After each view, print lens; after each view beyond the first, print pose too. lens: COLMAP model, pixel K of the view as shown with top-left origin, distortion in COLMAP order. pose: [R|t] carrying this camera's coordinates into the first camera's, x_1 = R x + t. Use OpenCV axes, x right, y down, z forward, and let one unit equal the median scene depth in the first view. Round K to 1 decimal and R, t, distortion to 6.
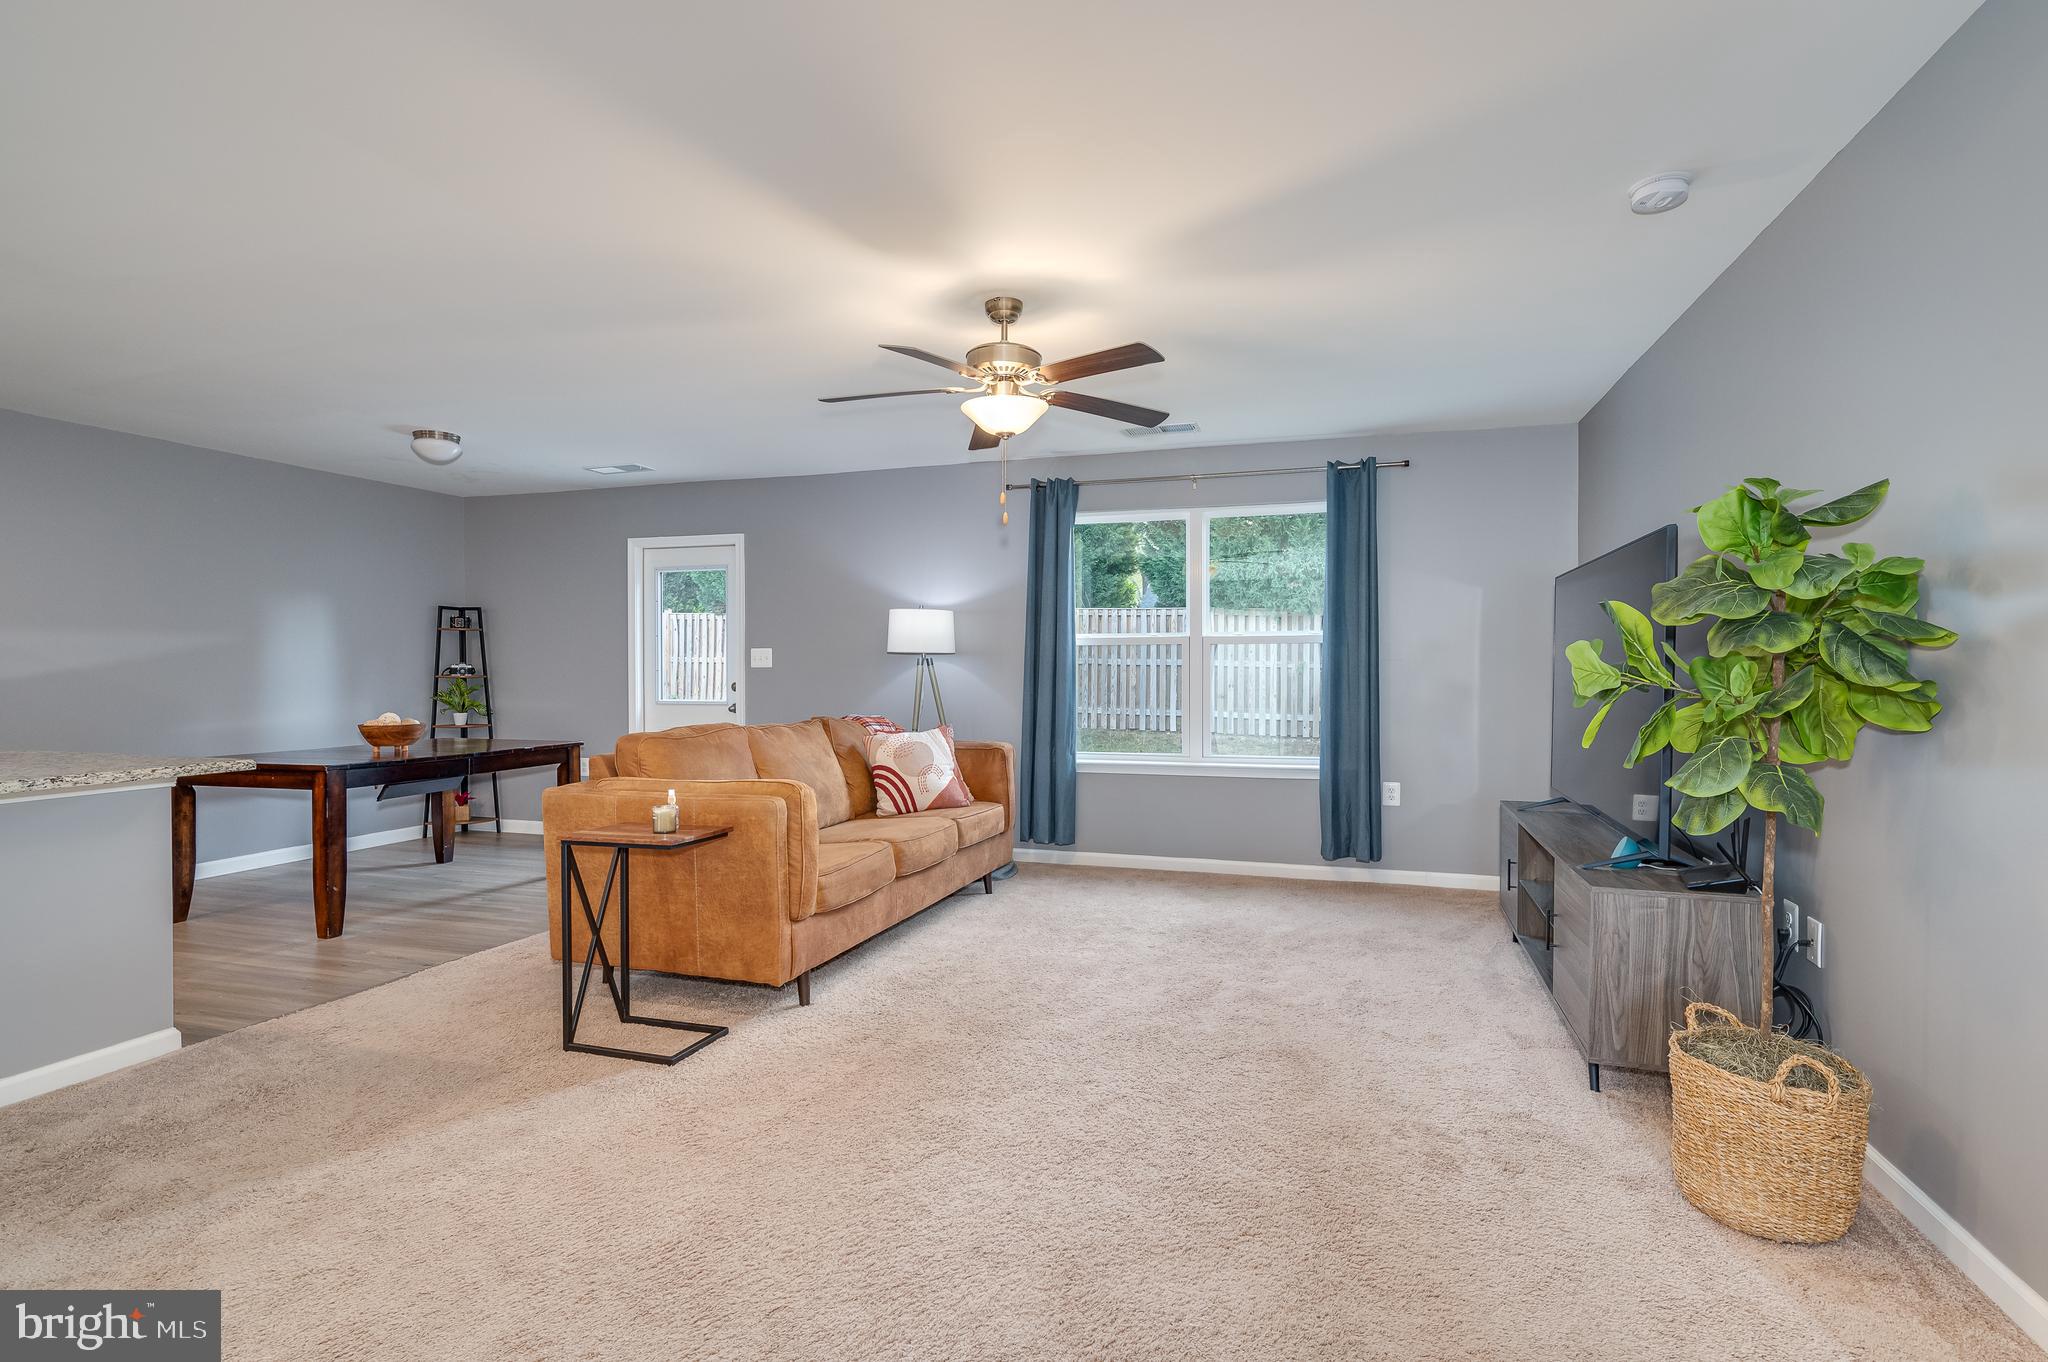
lens RADIAL K [[942.2, 0, 1038.2], [0, 942.2, 685.4], [0, 0, 1]] dist [-0.003769, -0.000662]
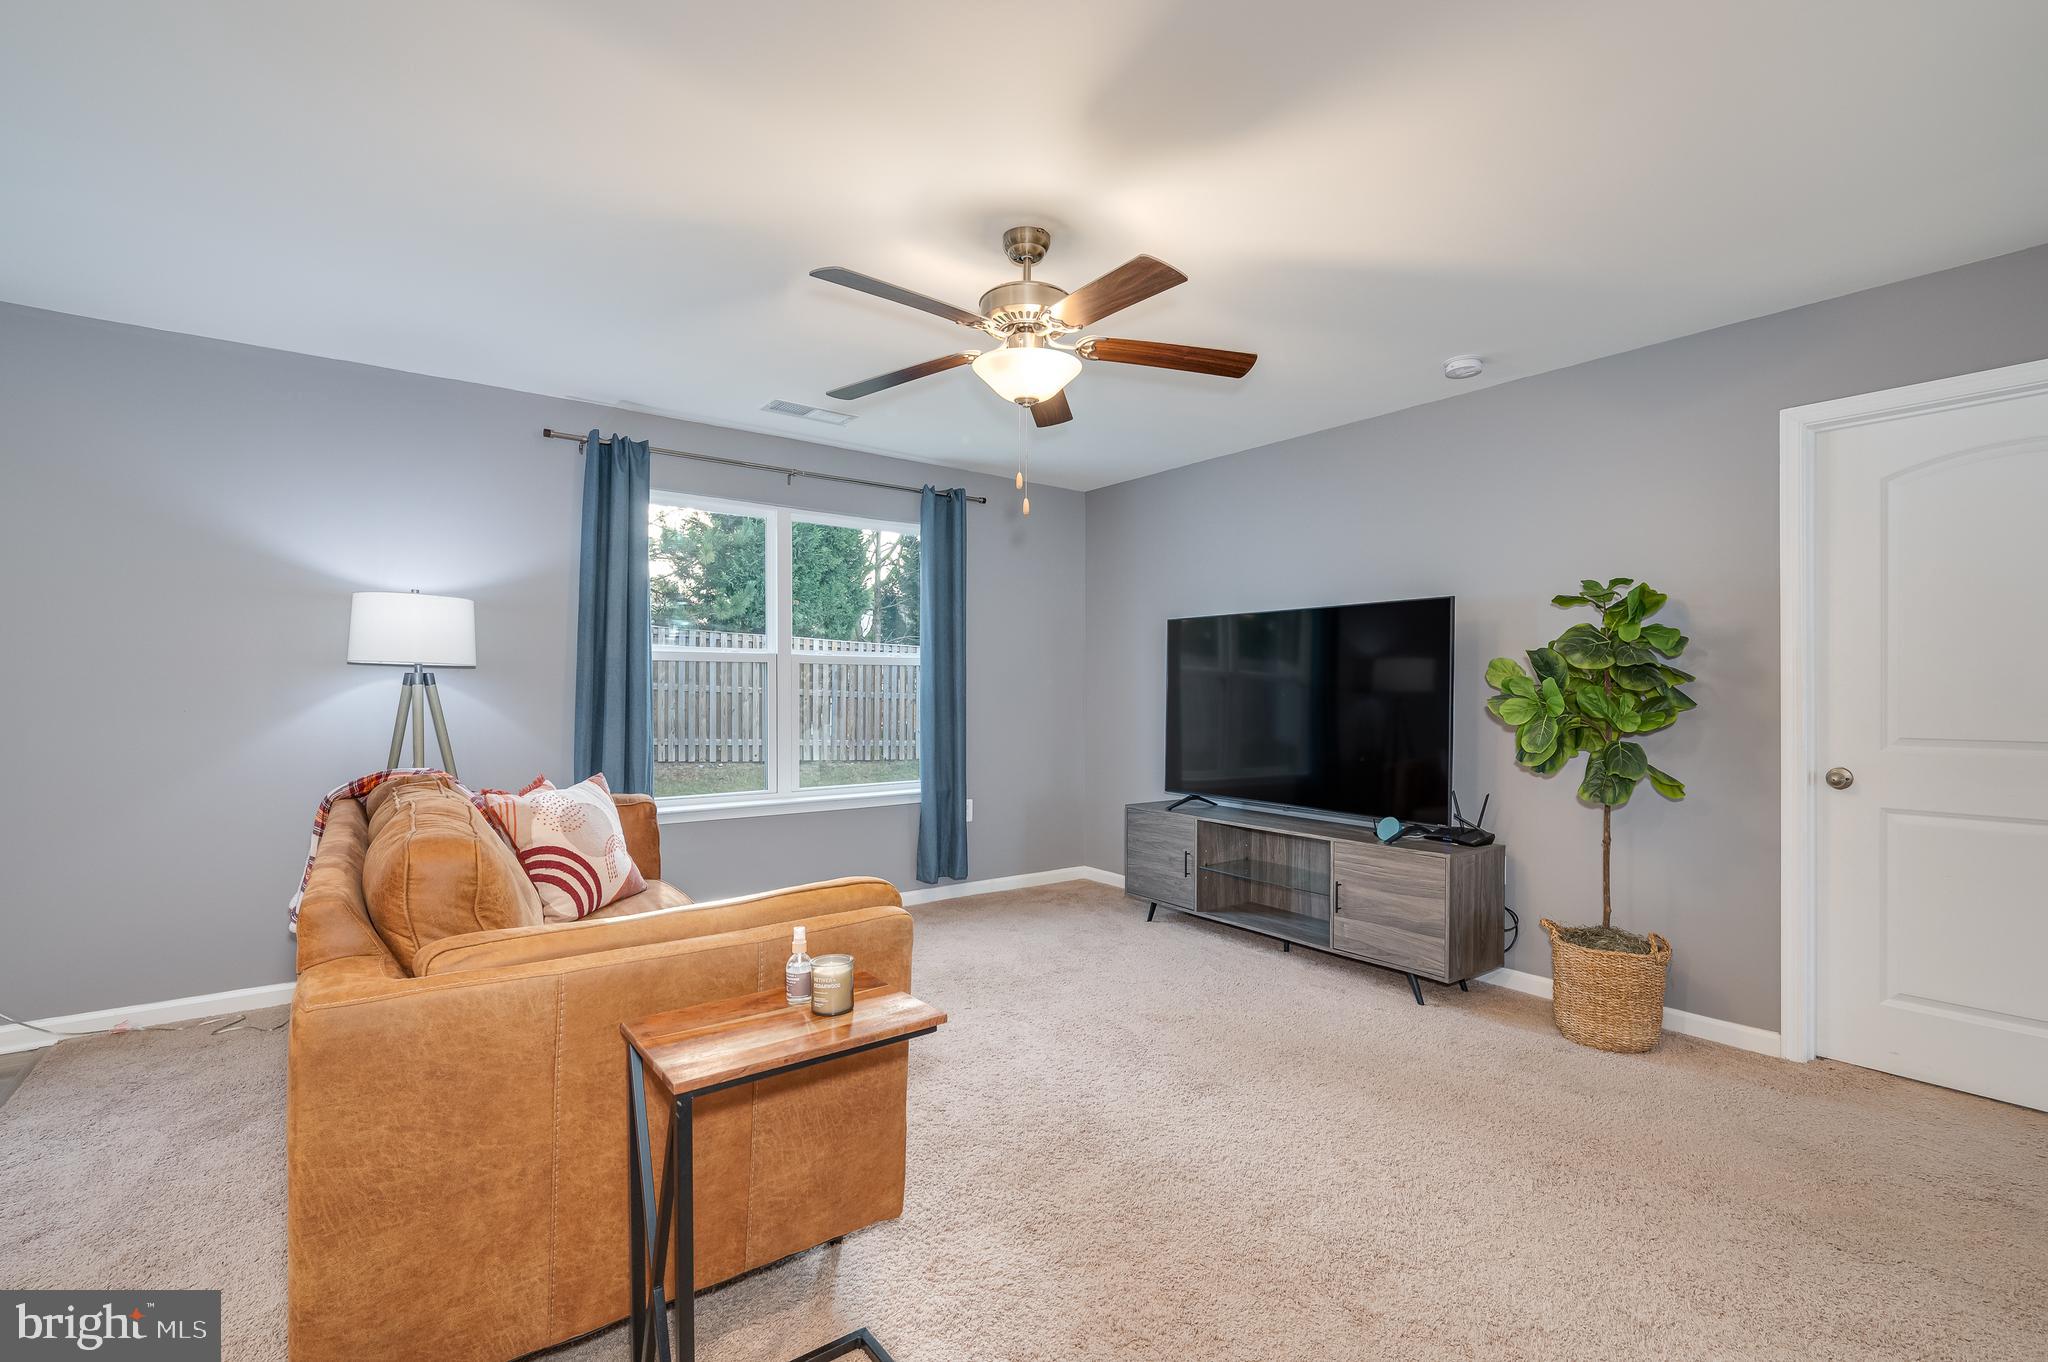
lens RADIAL K [[903.7, 0, 1014.2], [0, 903.7, 692.9], [0, 0, 1]] dist [-0.002995, -0.000263]
pose [[0.593485, 0.001408, 0.804844, -0.412932], [0.007864, 0.999941, -0.007549, -0.008553], [-0.804806, 0.010810, 0.593439, 0.357010]]
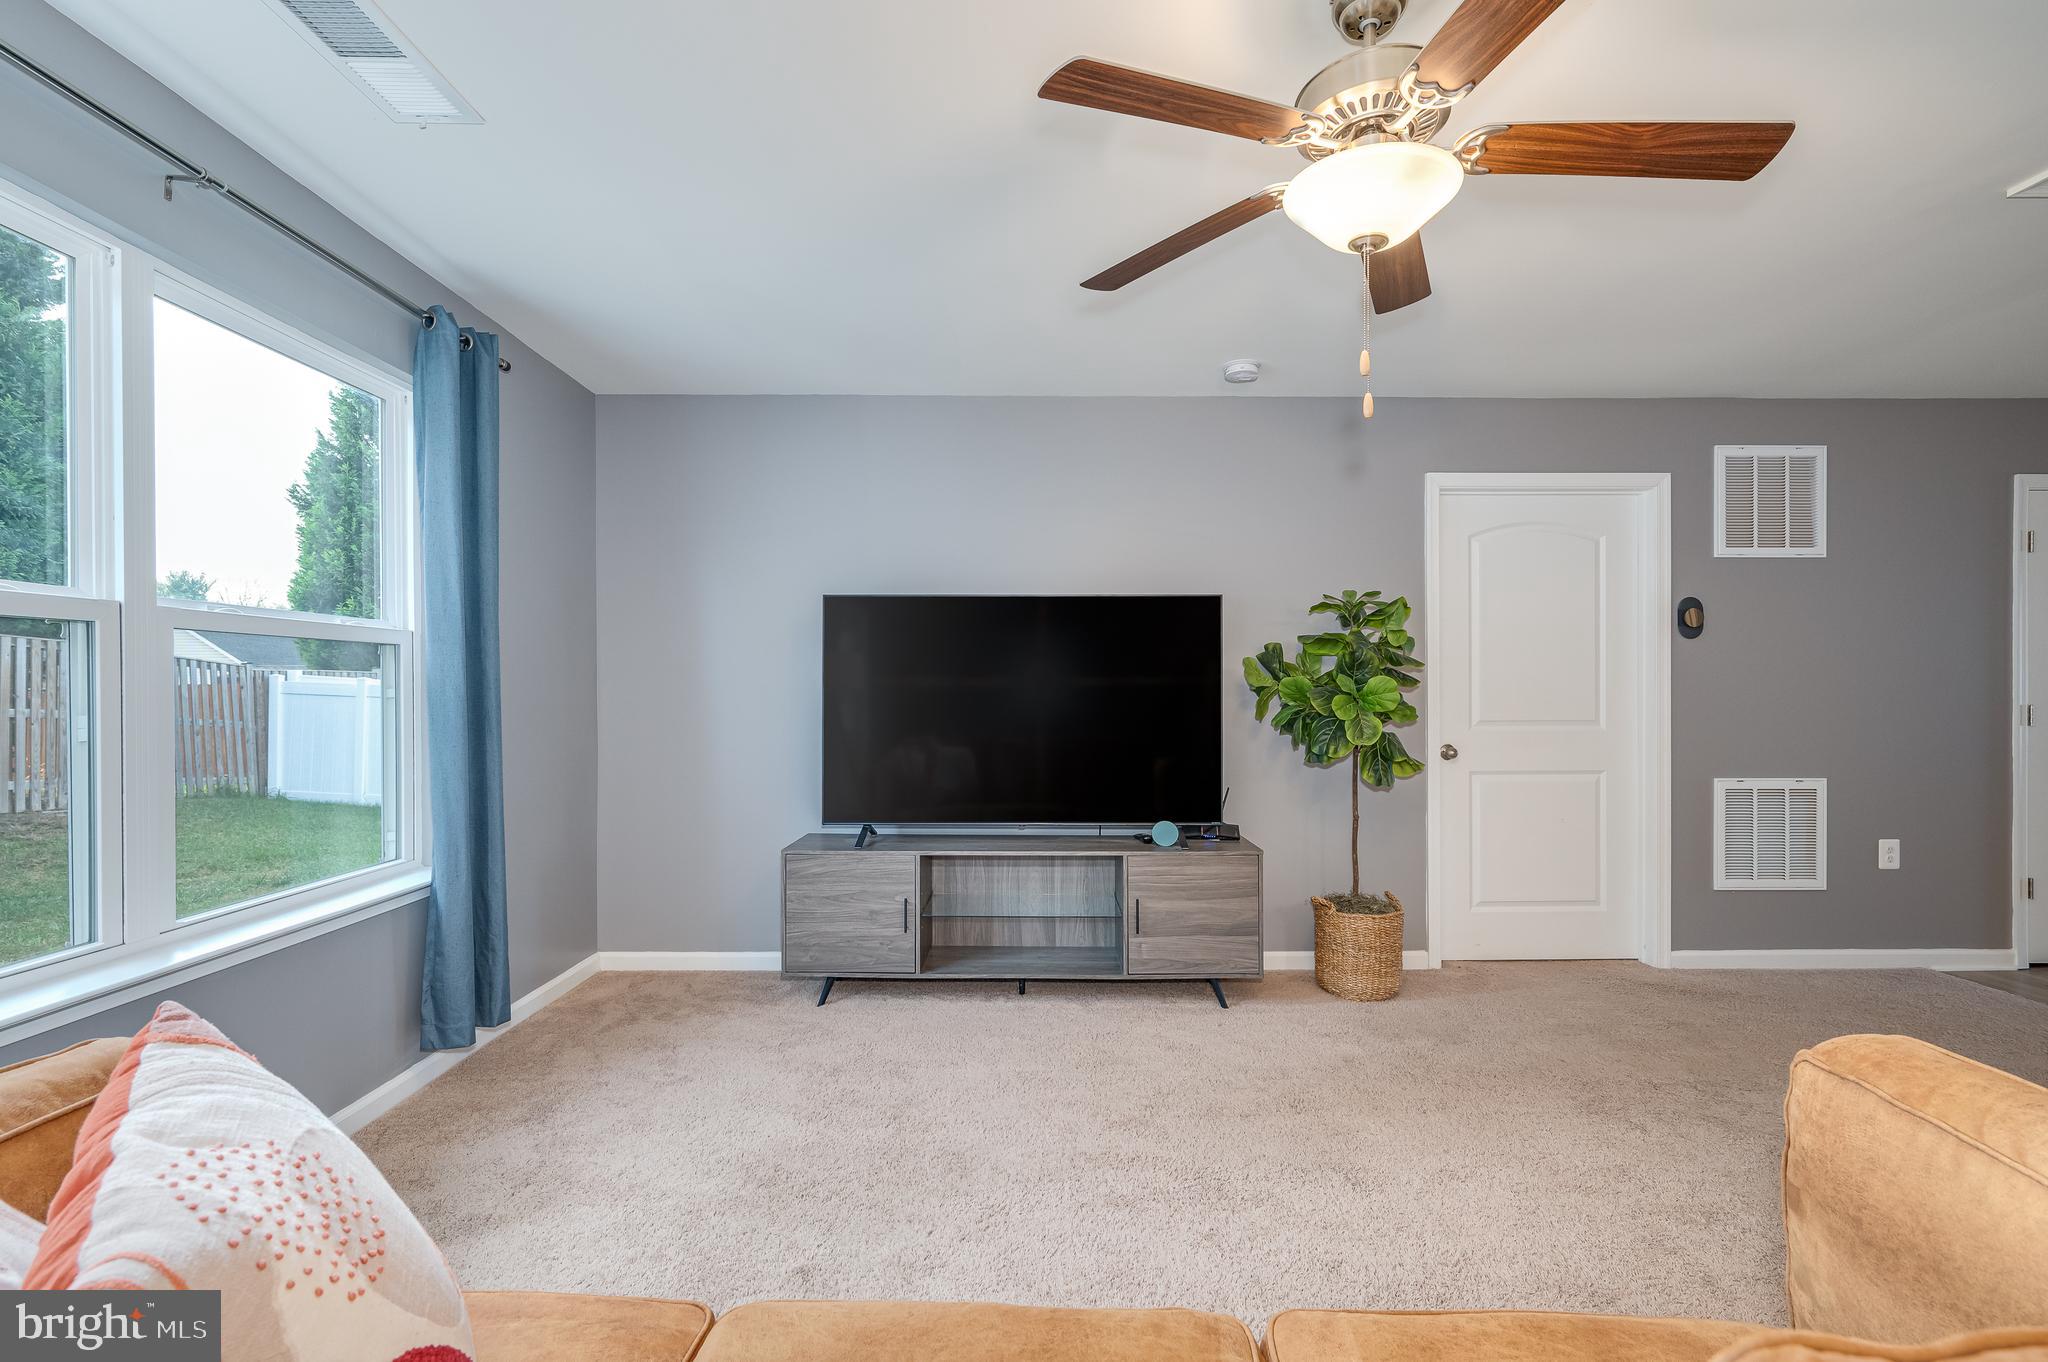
lens RADIAL K [[918.0, 0, 1018.3], [0, 918.0, 689.5], [0, 0, 1]] dist [0.000133, -0.000106]
pose [[-0.298478, 0.003767, 0.954409, -0.290324], [0.016532, 0.999863, 0.001224, -0.015246], [-0.954273, 0.016143, -0.298499, 0.848562]]
